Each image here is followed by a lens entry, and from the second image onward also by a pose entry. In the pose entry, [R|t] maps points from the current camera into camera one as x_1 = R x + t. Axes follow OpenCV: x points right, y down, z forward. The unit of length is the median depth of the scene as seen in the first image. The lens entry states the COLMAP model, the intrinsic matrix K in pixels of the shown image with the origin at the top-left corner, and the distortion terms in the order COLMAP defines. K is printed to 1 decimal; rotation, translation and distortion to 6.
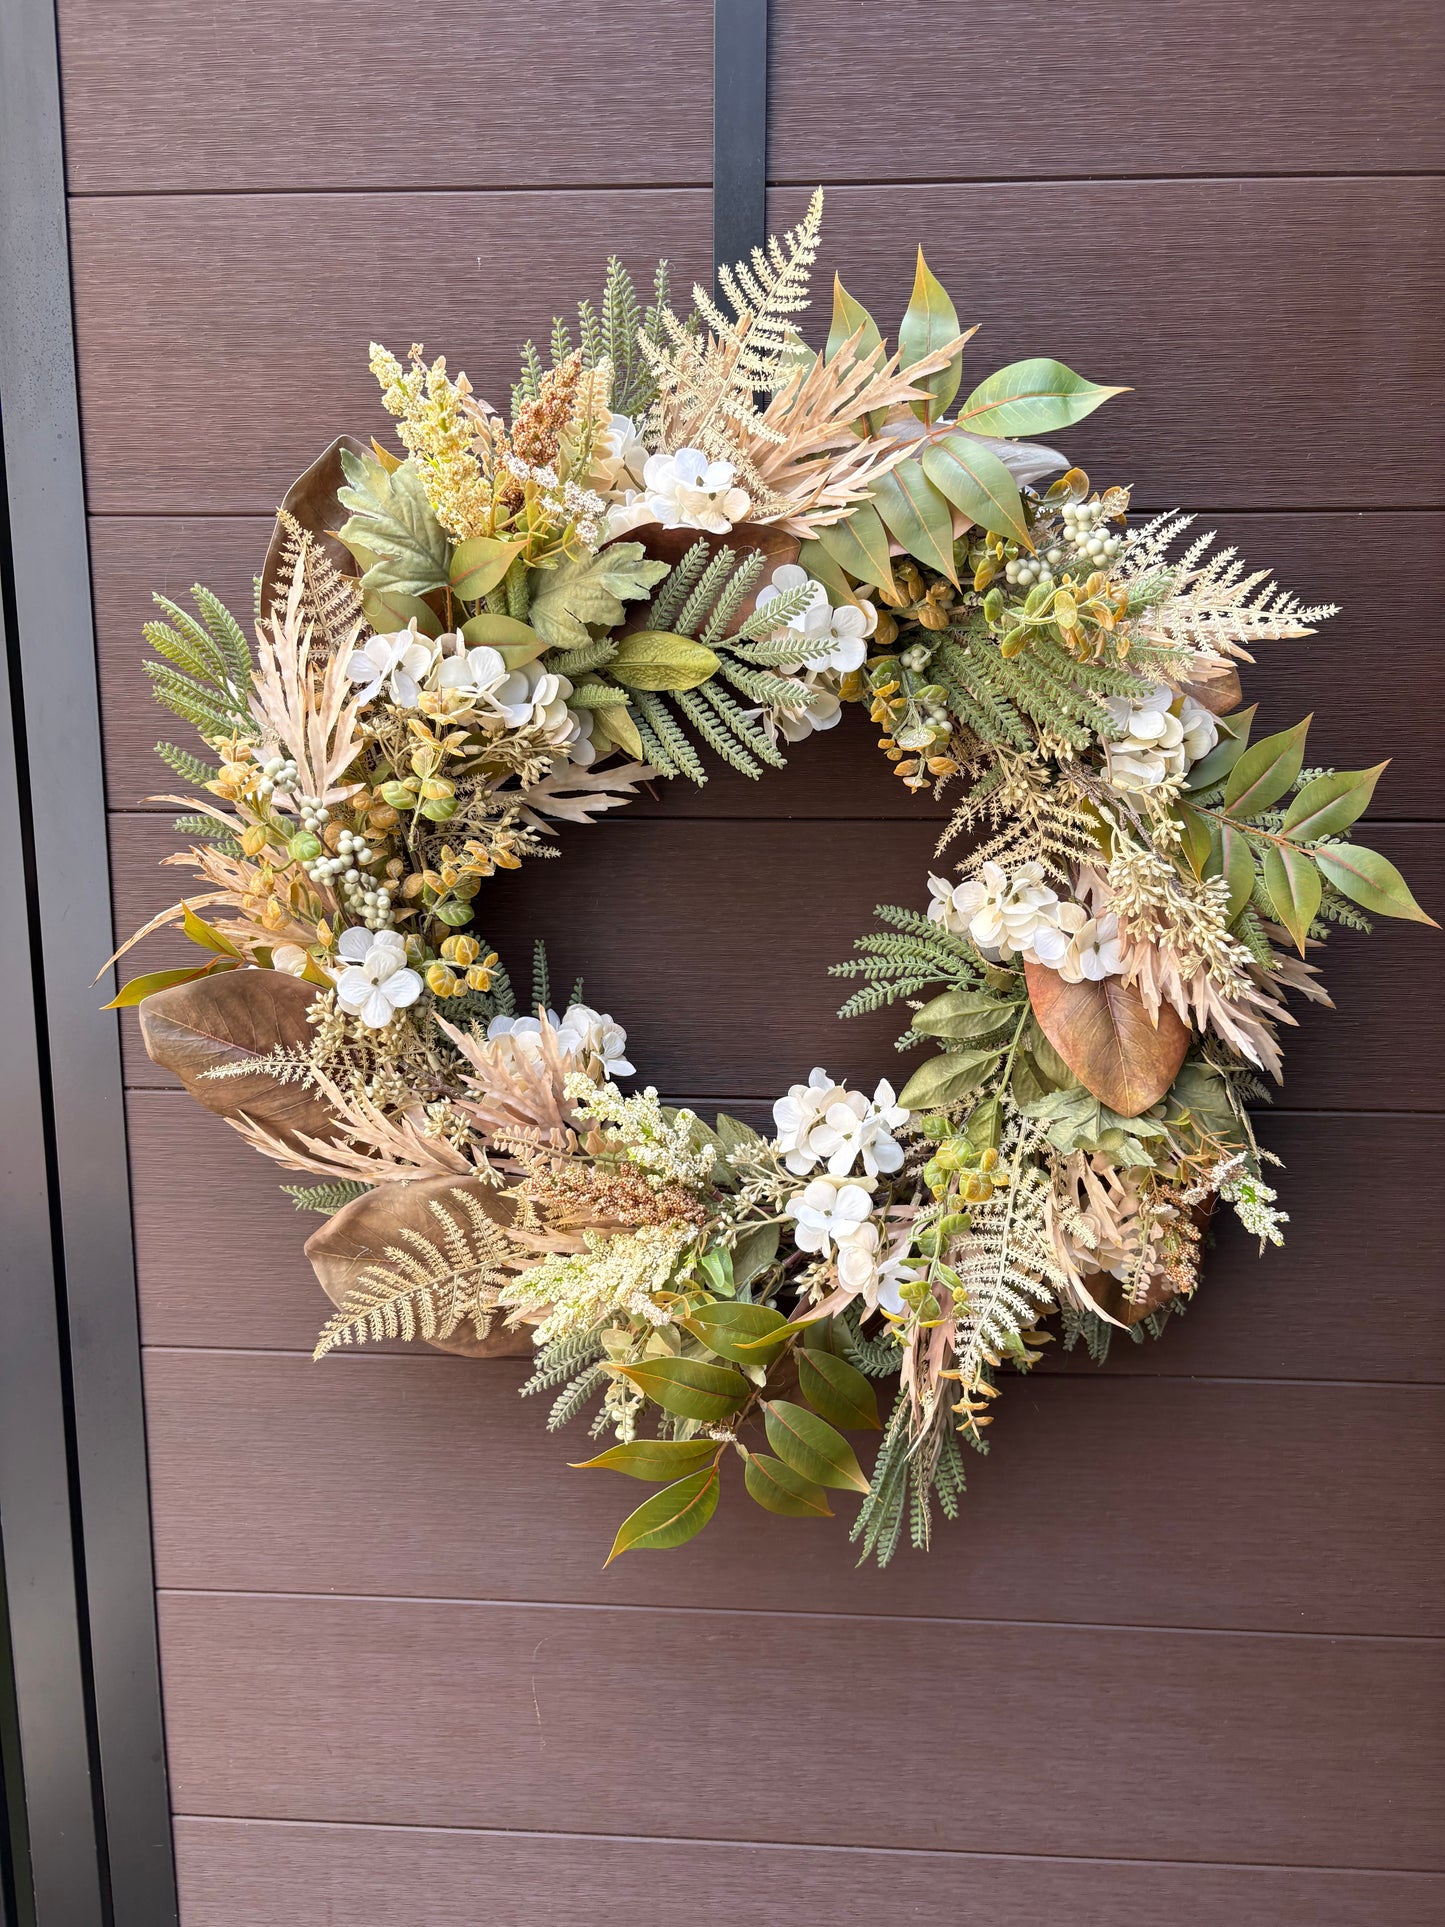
lens RADIAL K [[1448.8, 0, 731.7], [0, 1448.8, 958.0], [0, 0, 1]] dist [0.073930, -0.088710]
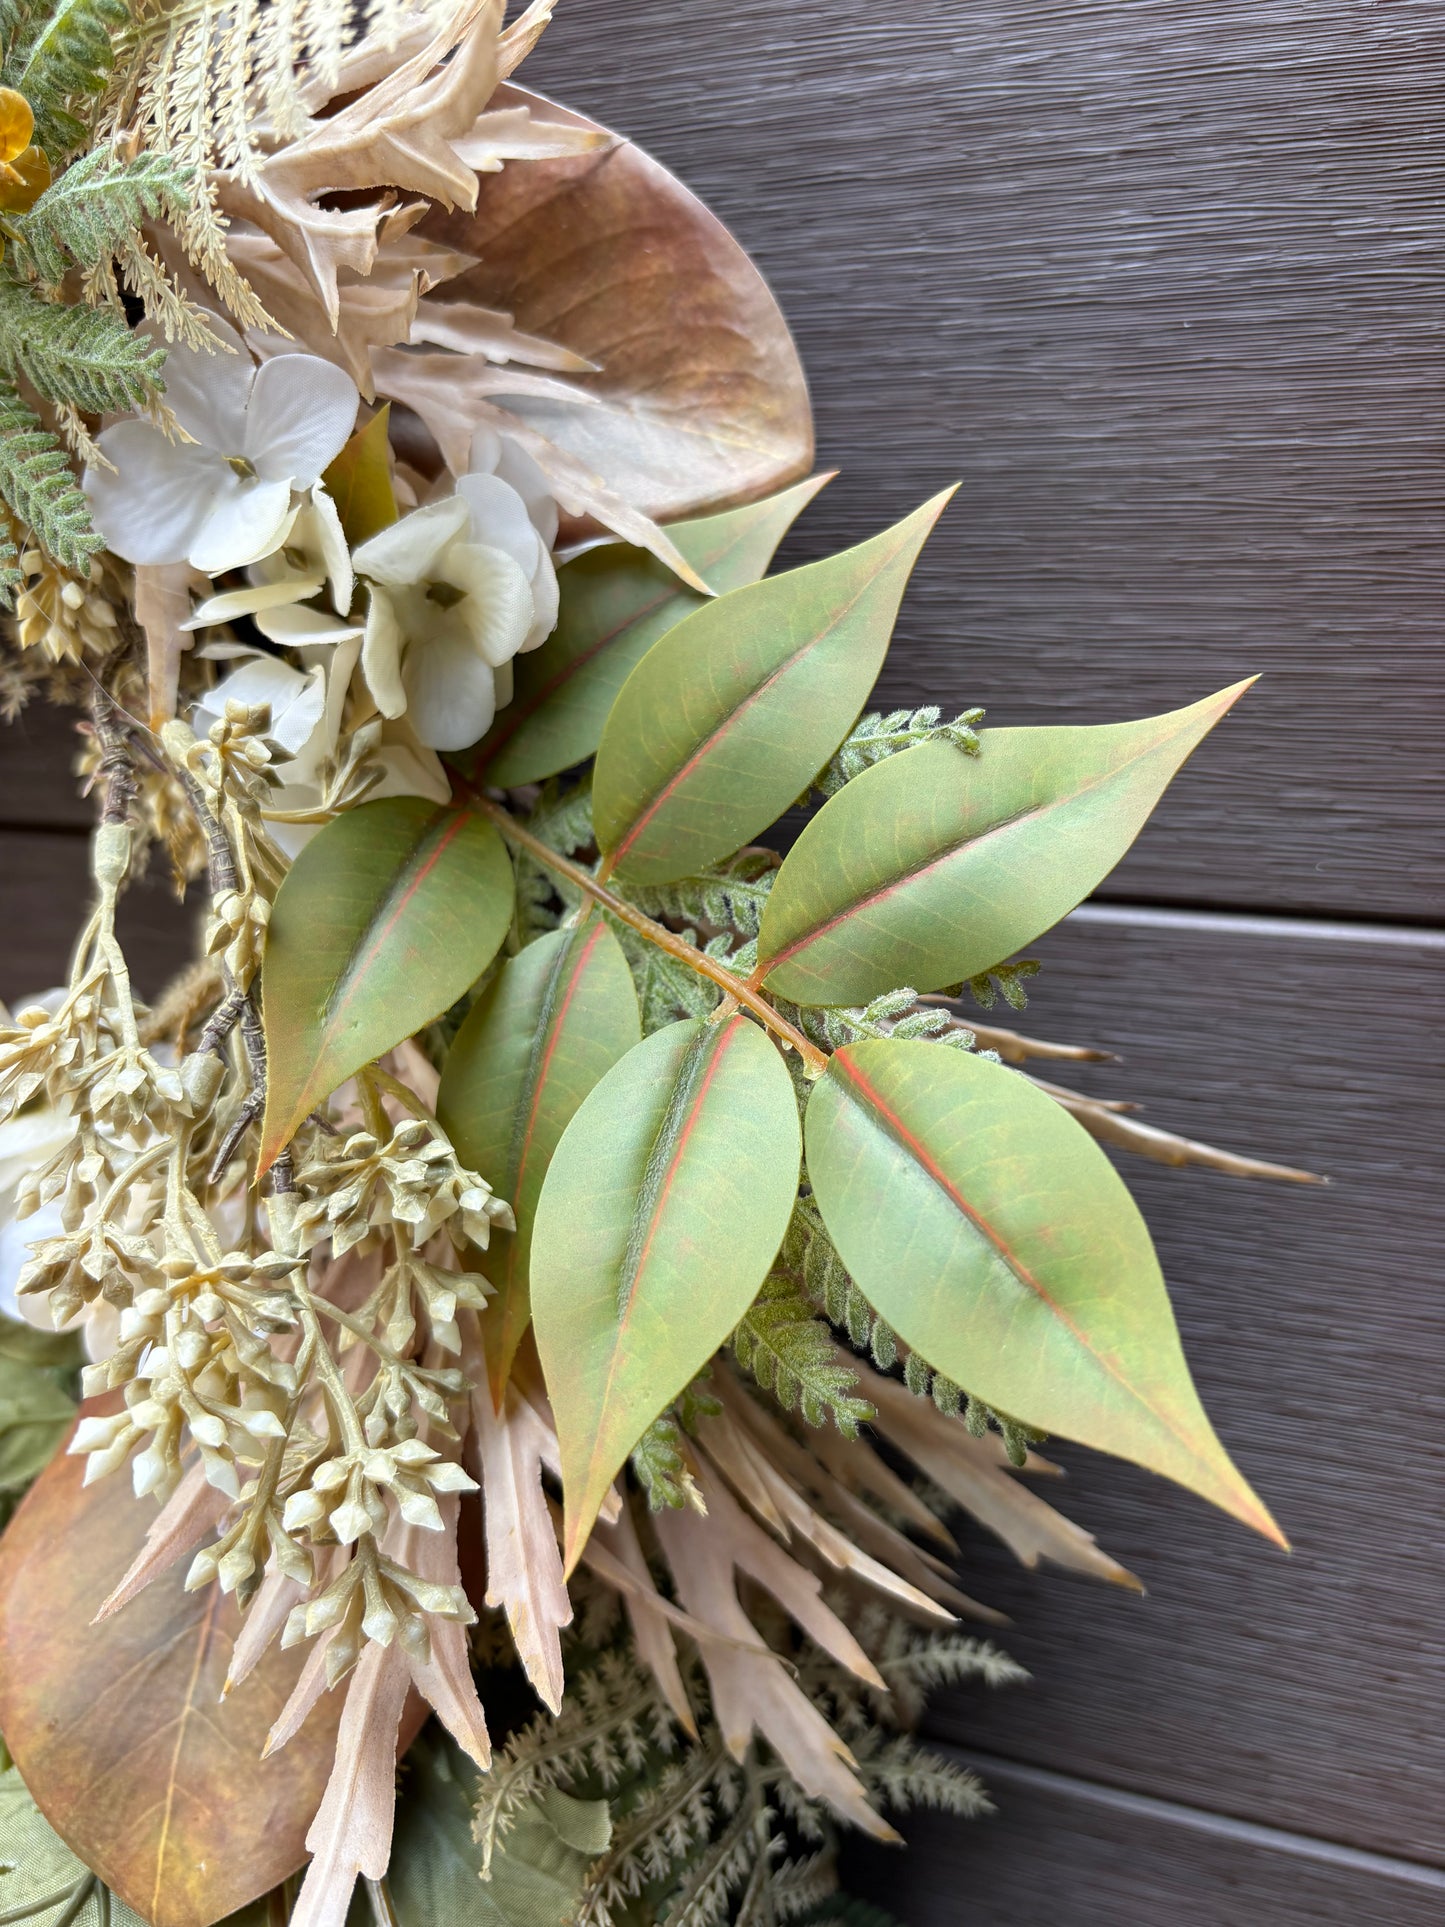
lens RADIAL K [[1492.2, 0, 723.4], [0, 1492.2, 972.6], [0, 0, 1]] dist [0.039518, -0.041715]
pose [[0.948372, 0.073781, -0.308460, 0.431747], [-0.072117, 0.997255, 0.016809, -0.084878], [0.308853, 0.006304, 0.951089, 0.726860]]
